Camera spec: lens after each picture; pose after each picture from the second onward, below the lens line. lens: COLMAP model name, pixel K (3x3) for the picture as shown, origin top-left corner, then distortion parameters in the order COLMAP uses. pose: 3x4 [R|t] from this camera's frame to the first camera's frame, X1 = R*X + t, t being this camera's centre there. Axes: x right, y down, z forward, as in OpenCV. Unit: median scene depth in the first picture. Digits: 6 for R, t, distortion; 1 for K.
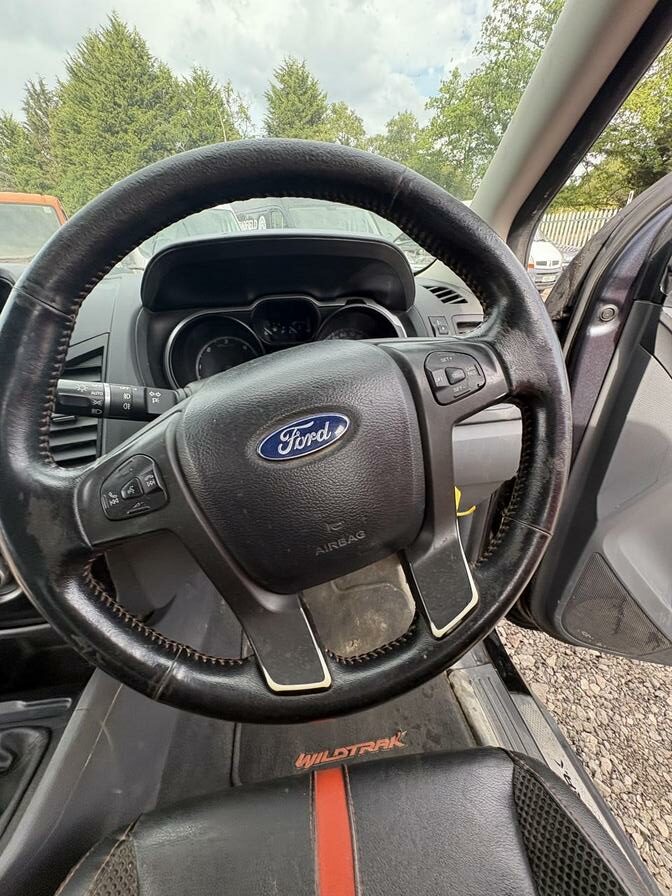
lens RADIAL K [[356.2, 0, 335.5], [0, 356.2, 446.8], [0, 0, 1]] dist [0.001740, -0.000642]
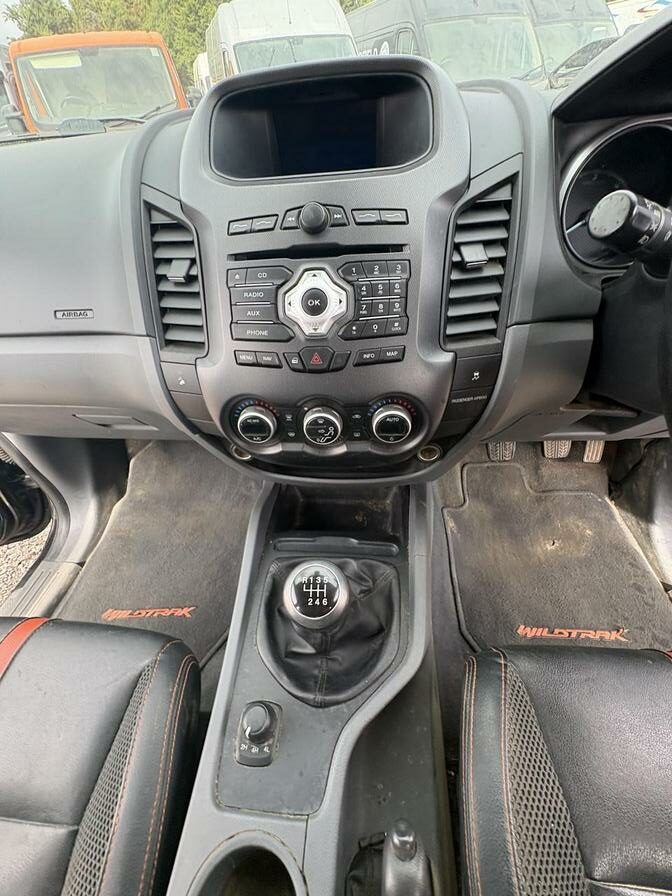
lens RADIAL K [[356.2, 0, 338.5], [0, 356.2, 445.7], [0, 0, 1]] dist [0.001740, -0.000642]
pose [[0.972900, 0.128997, -0.191899, -0.491752], [-0.072730, 0.958518, 0.275595, 0.074501], [0.219489, -0.254170, 0.941925, -0.008963]]
